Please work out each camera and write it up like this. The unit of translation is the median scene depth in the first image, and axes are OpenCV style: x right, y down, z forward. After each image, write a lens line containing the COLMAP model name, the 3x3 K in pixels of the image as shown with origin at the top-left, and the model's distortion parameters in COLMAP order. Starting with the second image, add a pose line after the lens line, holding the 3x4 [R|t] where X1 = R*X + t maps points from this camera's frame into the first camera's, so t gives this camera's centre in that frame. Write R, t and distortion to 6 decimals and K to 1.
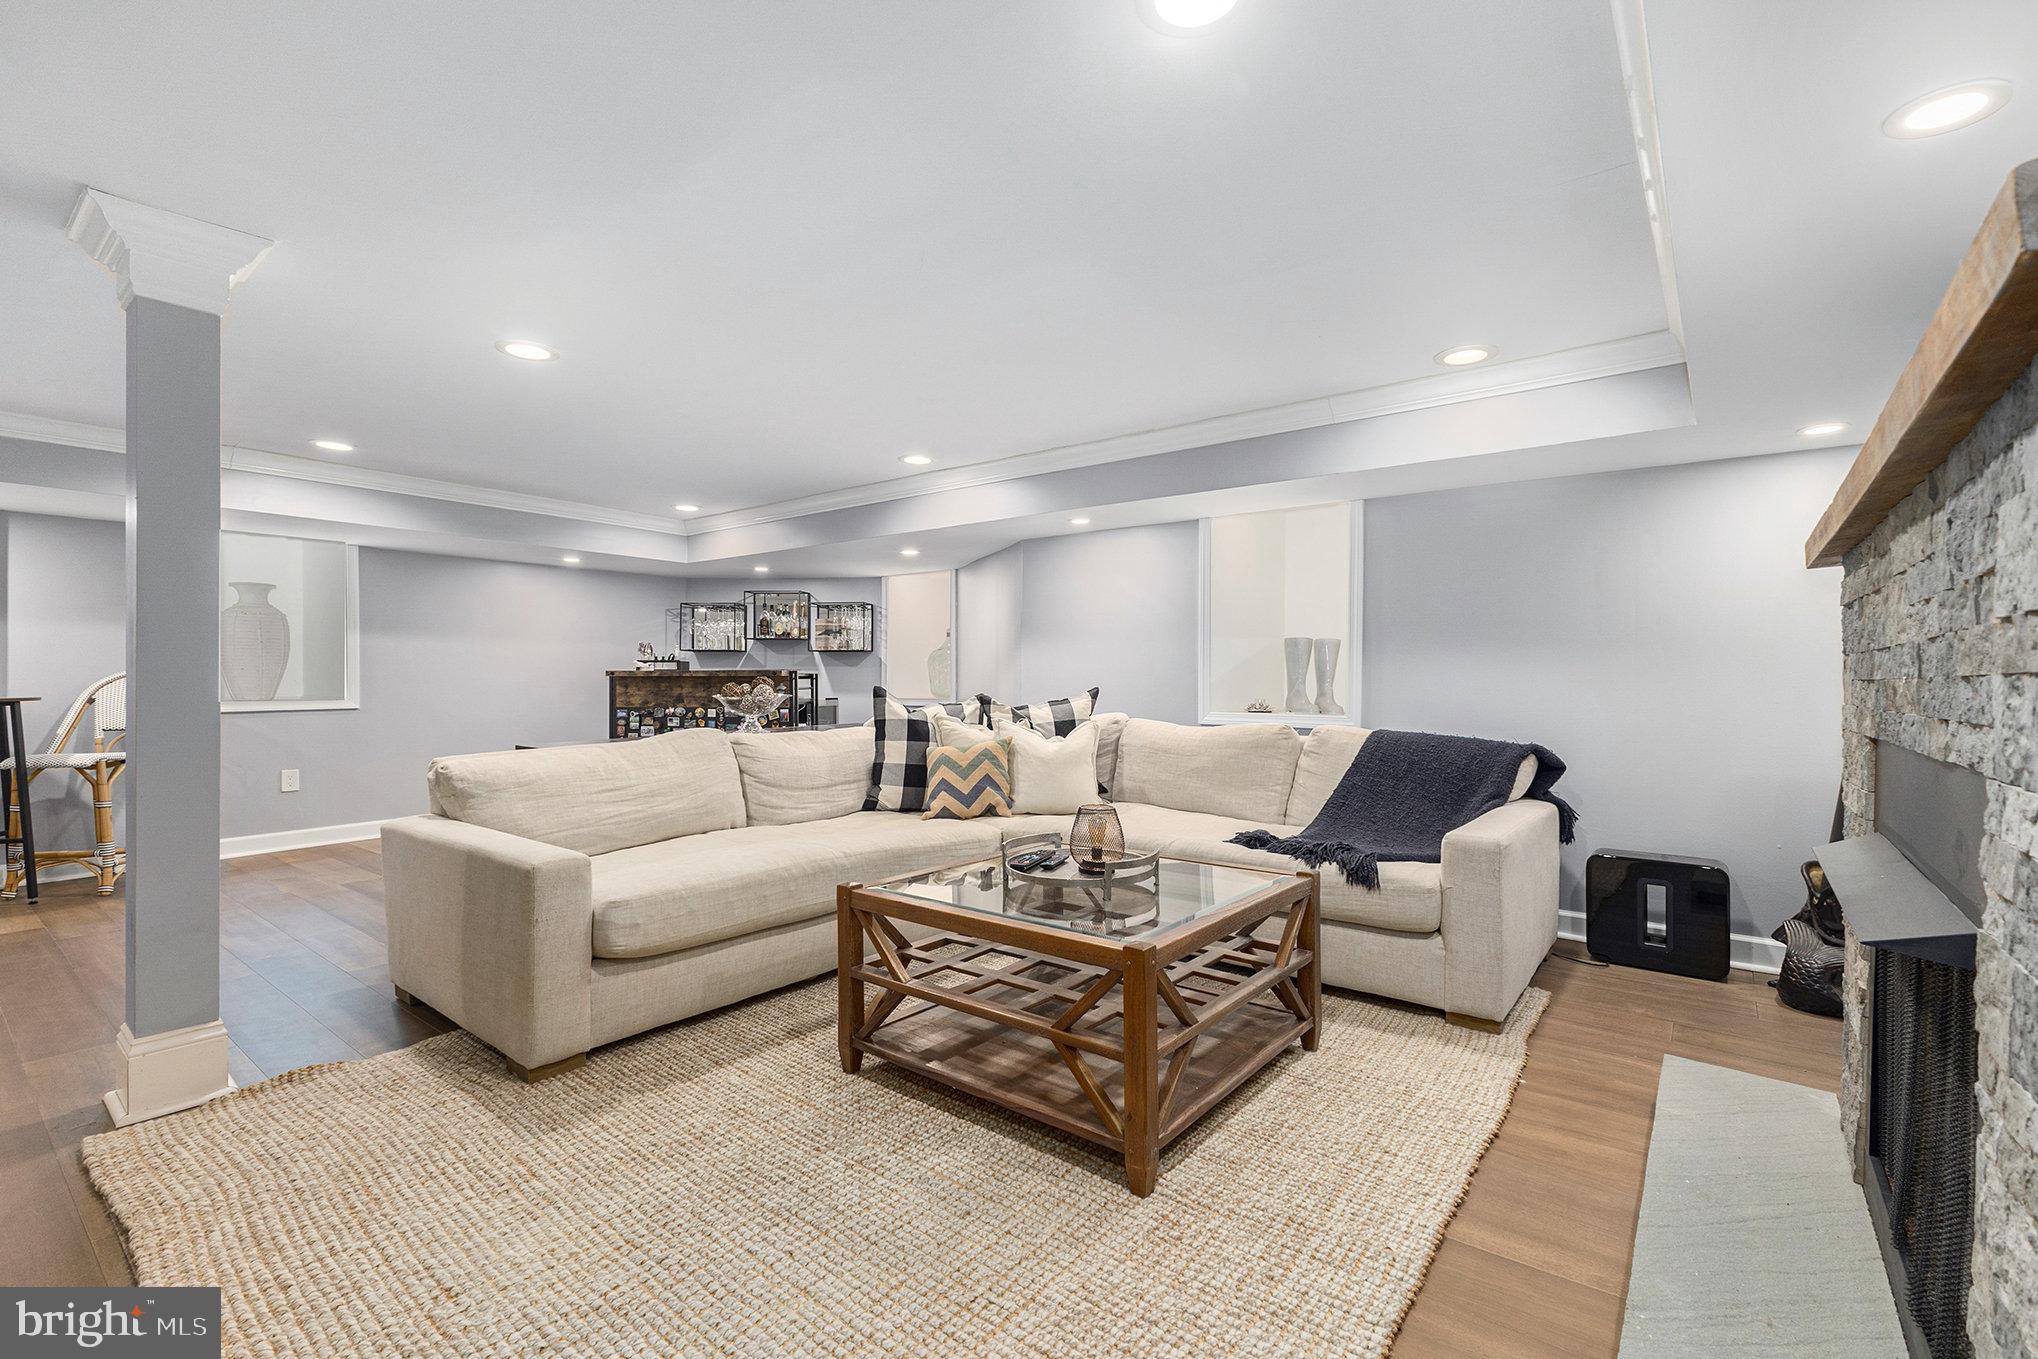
lens RADIAL K [[886.8, 0, 1035.7], [0, 886.8, 674.9], [0, 0, 1]] dist [0.006040, -0.000763]
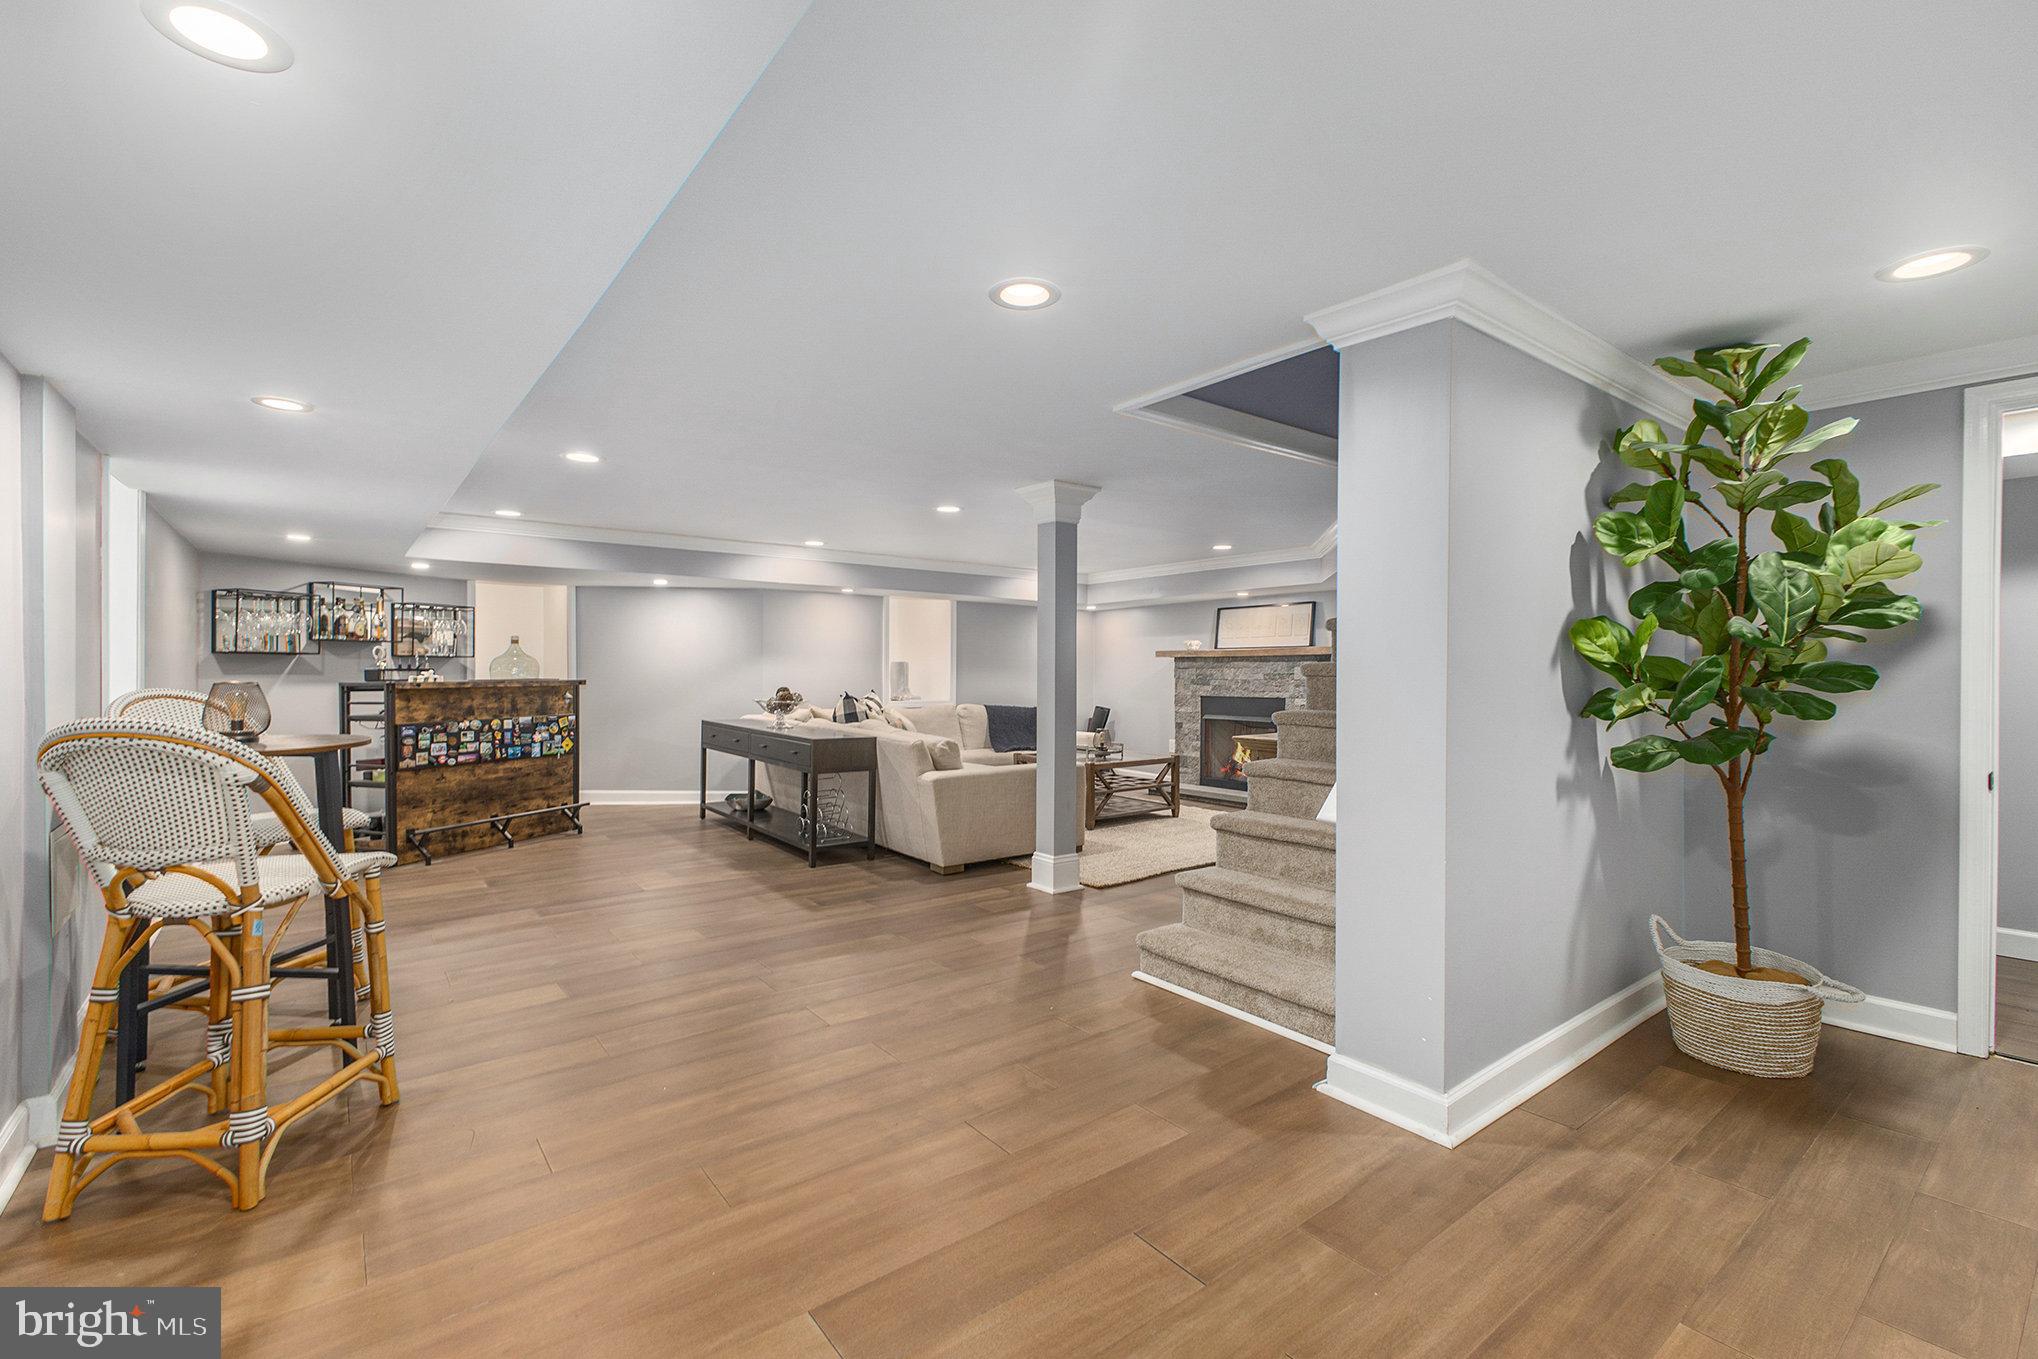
lens RADIAL K [[886.8, 0, 1020.8], [0, 886.8, 674.3], [0, 0, 1]] dist [0.006040, -0.000763]
pose [[0.252060, -0.002163, 0.967709, -1.581393], [-0.004467, 0.999984, 0.003398, -0.023545], [-0.967701, -0.005180, 0.252046, 0.292762]]
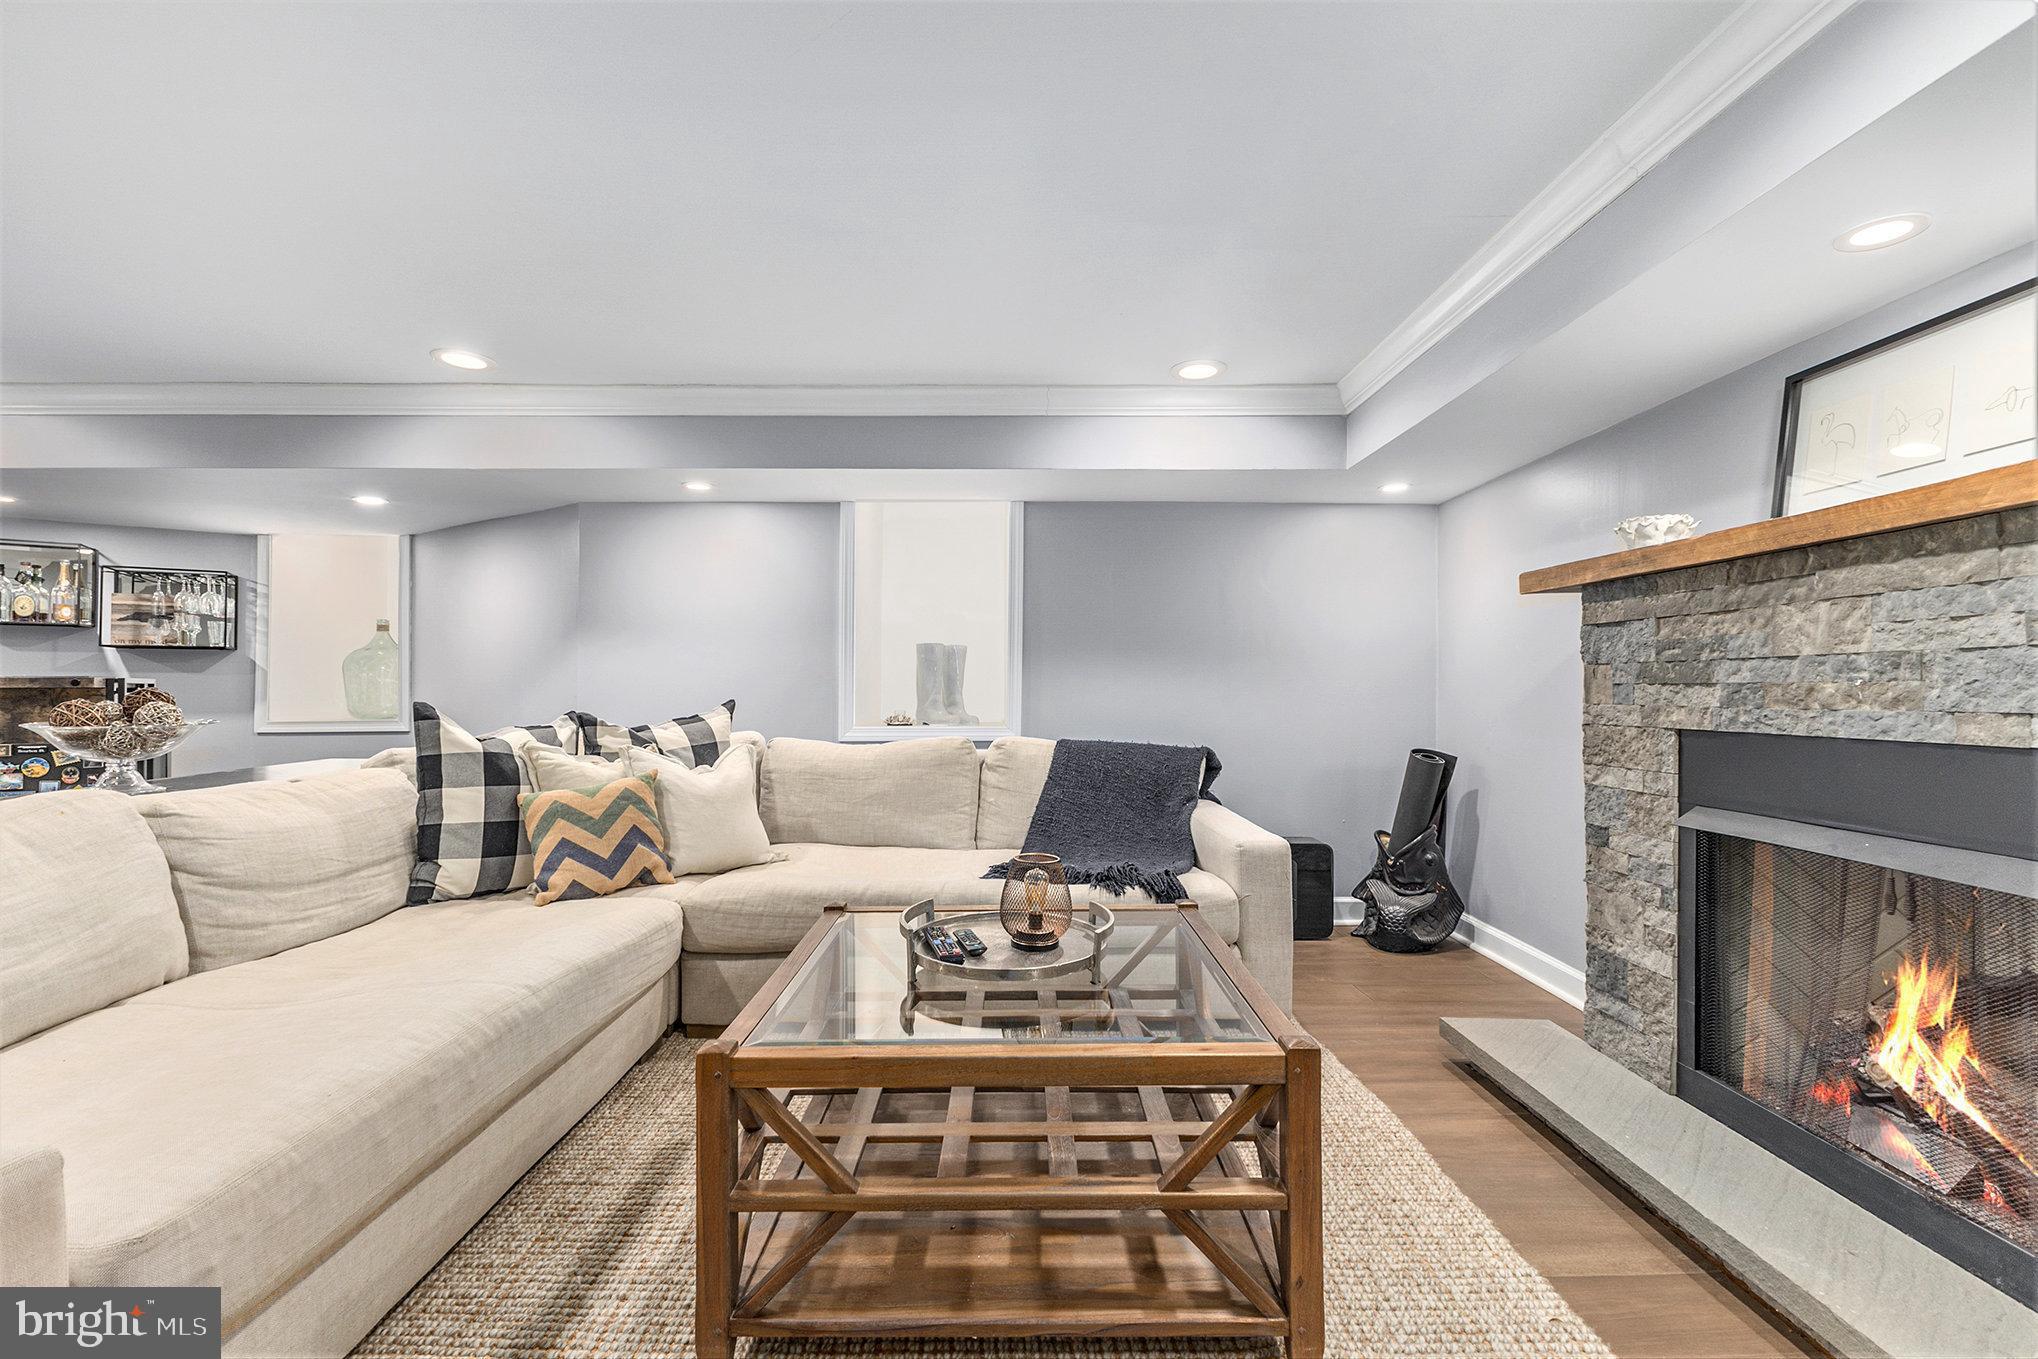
lens RADIAL K [[886.8, 0, 1017.8], [0, 886.8, 673.4], [0, 0, 1]] dist [0.006040, -0.000763]
pose [[0.785187, 0.006969, 0.619219, -0.233645], [0.002947, 0.999883, -0.014991, 0.003443], [-0.619252, 0.013596, 0.785075, 0.245983]]
